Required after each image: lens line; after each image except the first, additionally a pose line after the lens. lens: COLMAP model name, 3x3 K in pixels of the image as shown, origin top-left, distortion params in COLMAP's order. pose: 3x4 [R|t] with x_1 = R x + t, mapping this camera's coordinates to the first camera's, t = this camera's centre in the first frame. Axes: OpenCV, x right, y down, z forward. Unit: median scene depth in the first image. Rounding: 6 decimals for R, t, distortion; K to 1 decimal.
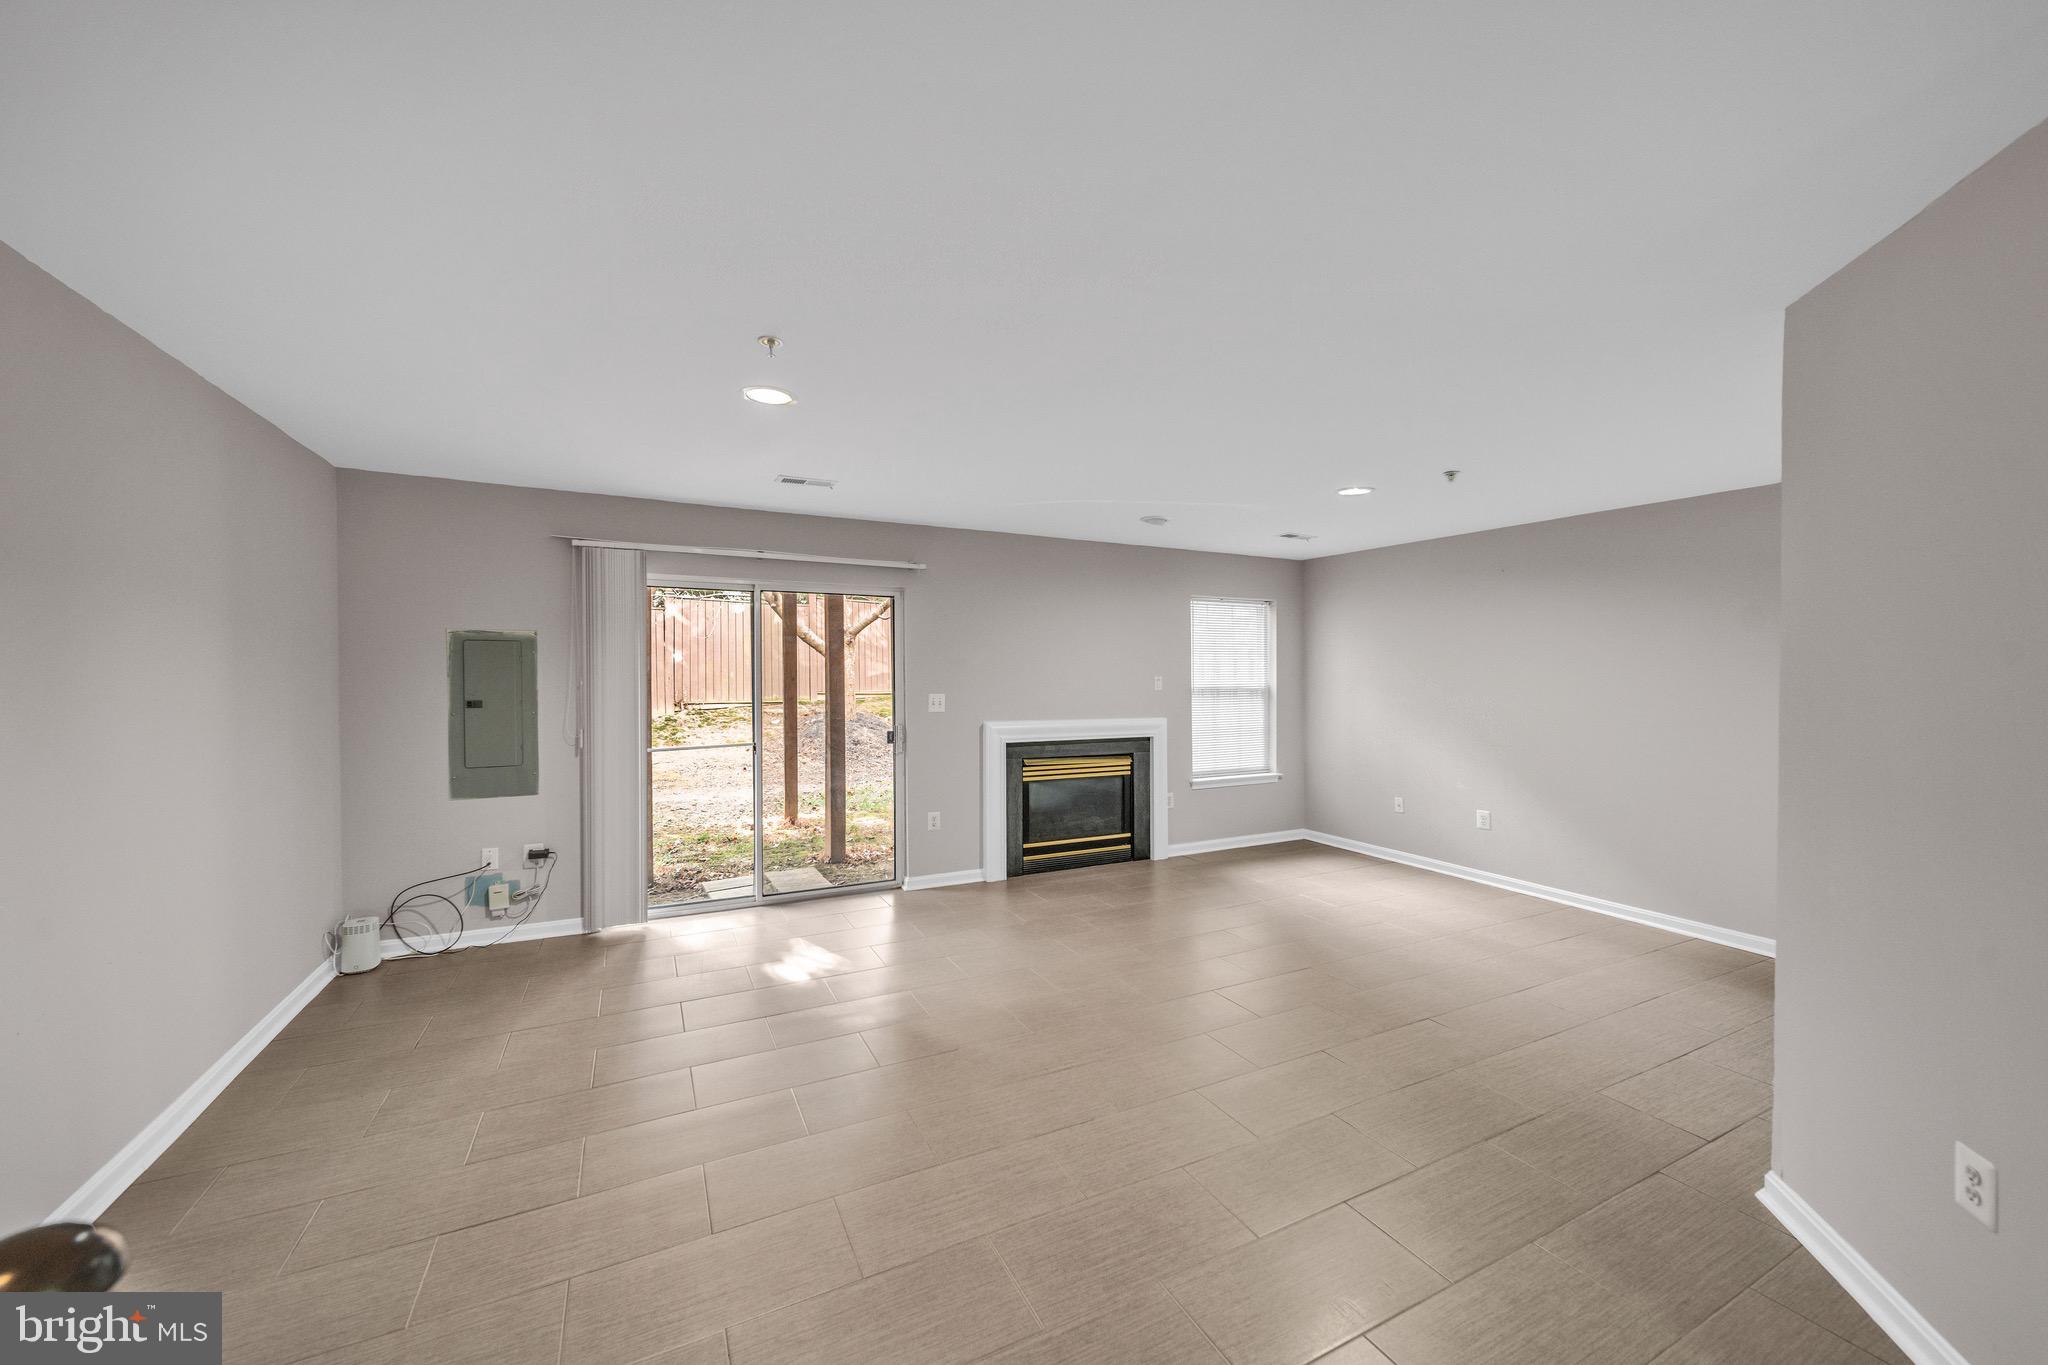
lens RADIAL K [[752.5, 0, 1015.8], [0, 752.5, 673.5], [0, 0, 1]] dist [-0.001889, -0.000202]
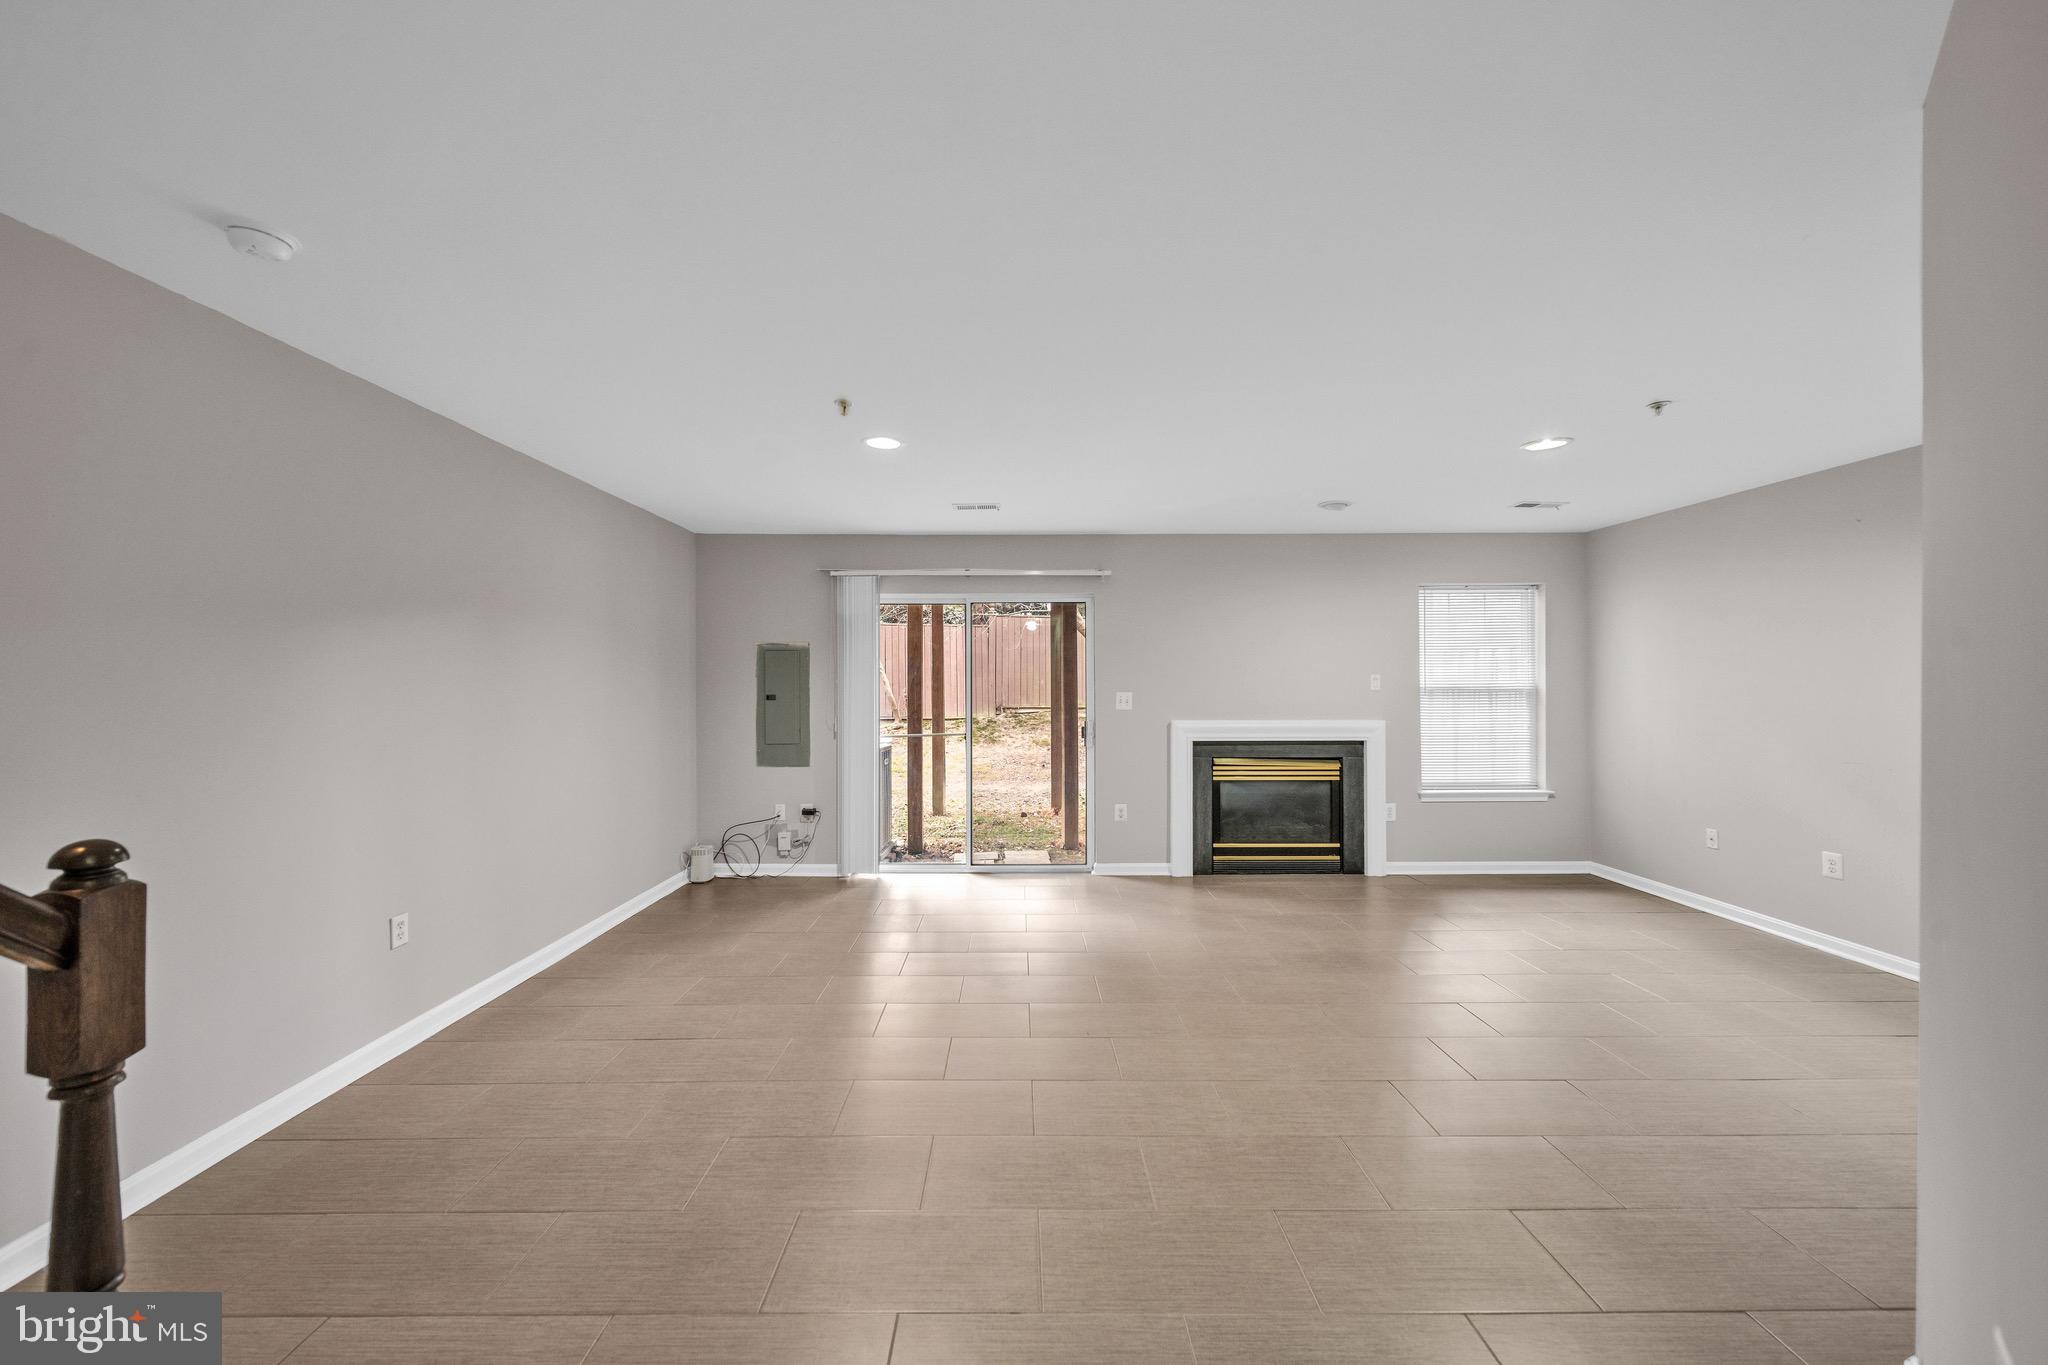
lens RADIAL K [[735.6, 0, 1027.4], [0, 735.6, 686.0], [0, 0, 1]] dist [-0.000803, -0.000193]
pose [[0.895351, -0.003058, -0.445352, 0.222457], [0.003140, 0.999995, -0.000554, 0.017450], [0.445351, -0.000903, 0.895356, 0.014466]]
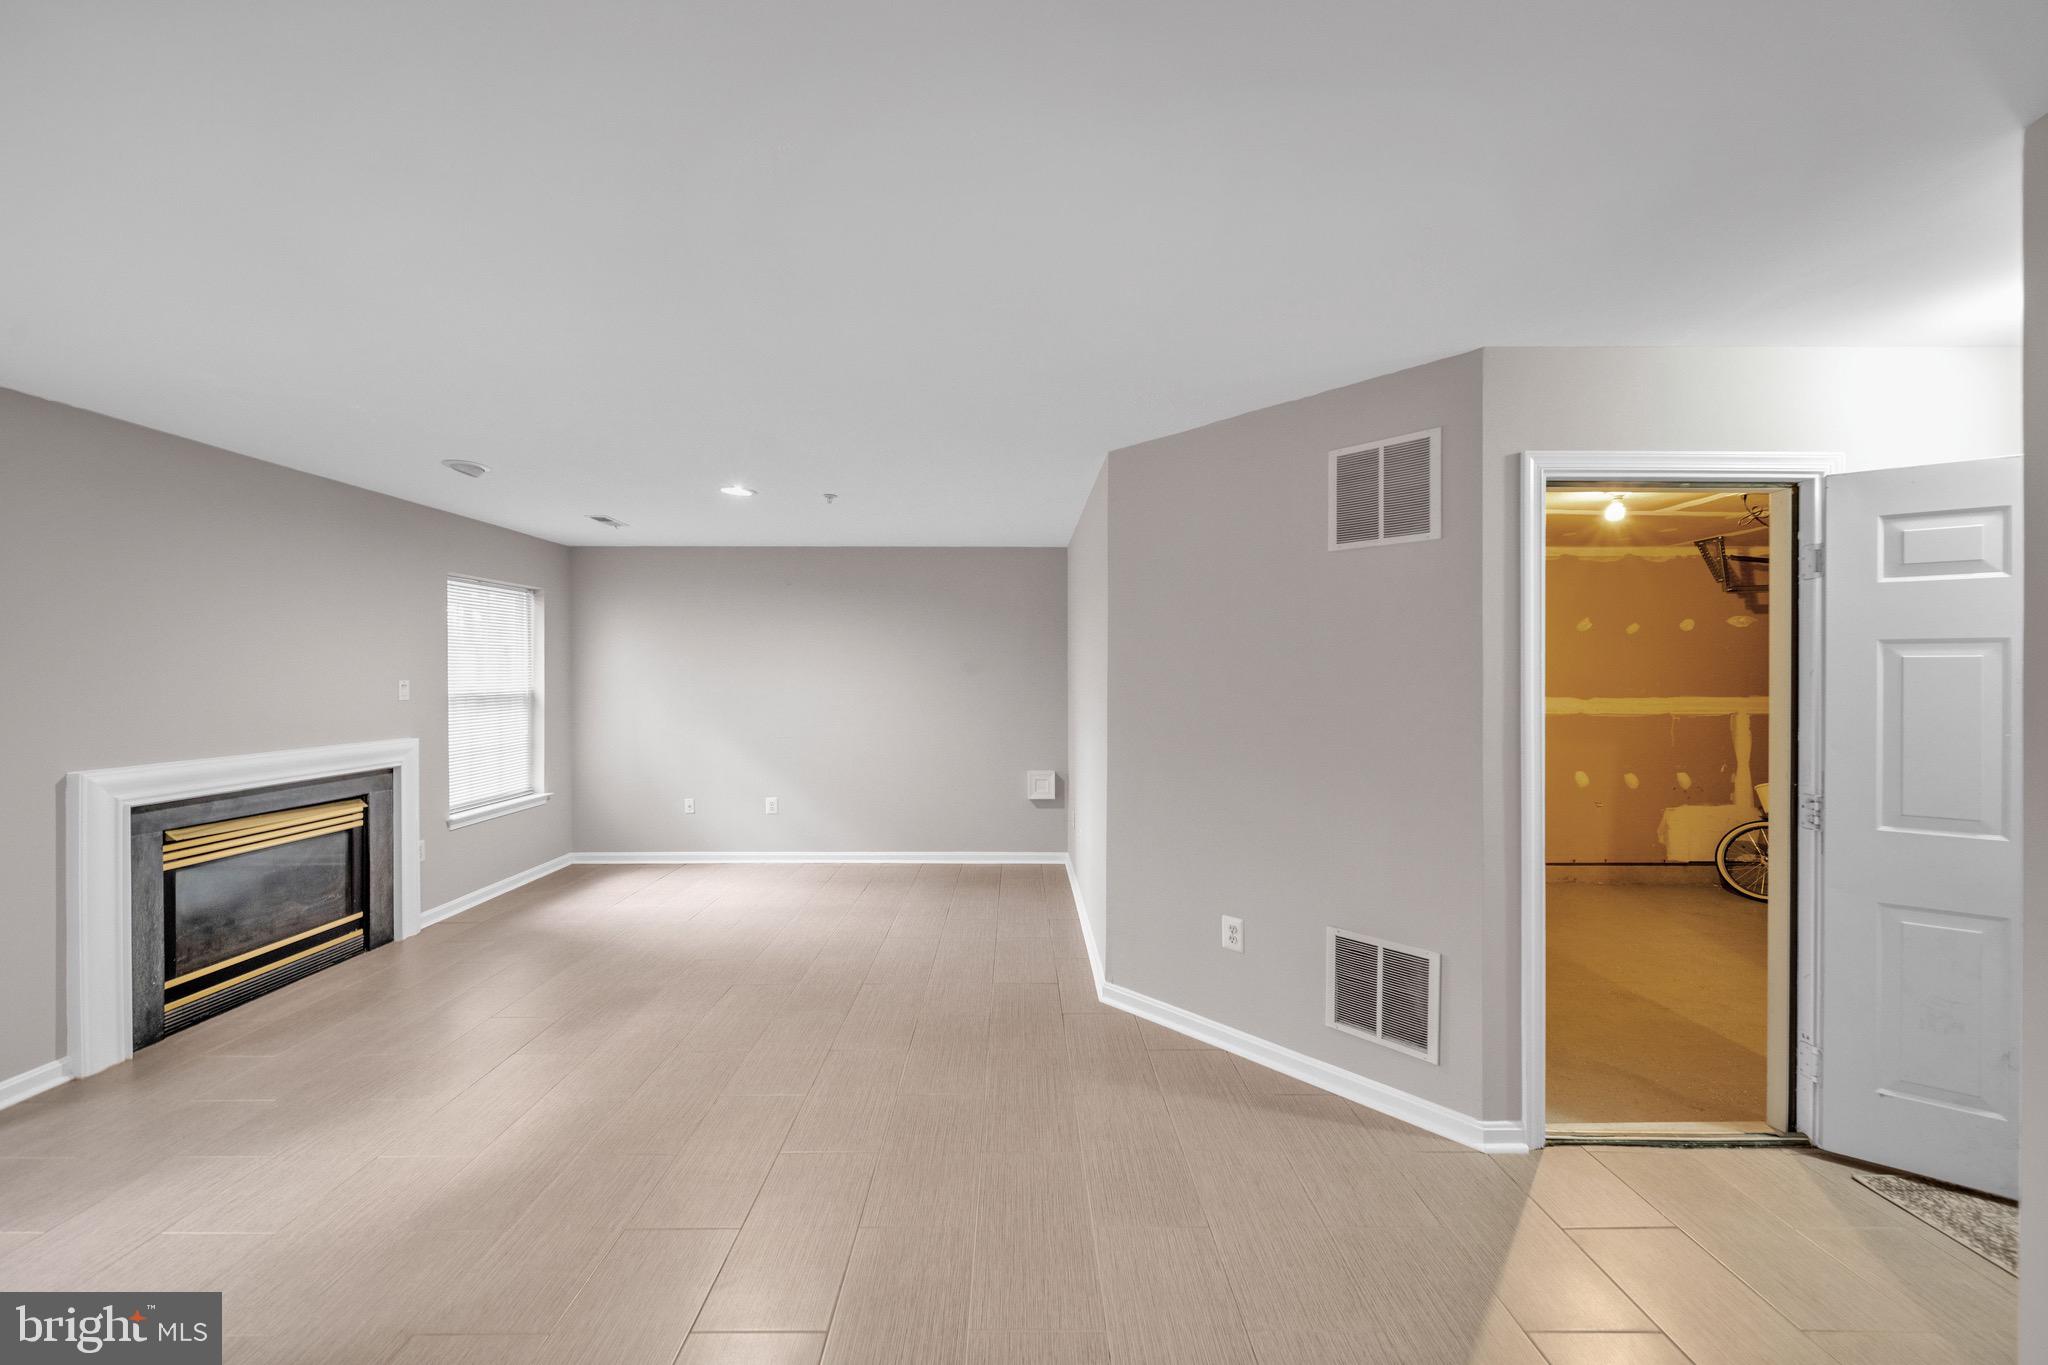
lens RADIAL K [[758.7, 0, 998.8], [0, 758.7, 664.1], [0, 0, 1]] dist [0.000933, -0.003383]
pose [[0.446075, 0.006165, 0.894974, -0.216011], [0.007203, 0.999919, -0.010478, -0.000746], [-0.894966, 0.011121, 0.445995, 0.184891]]
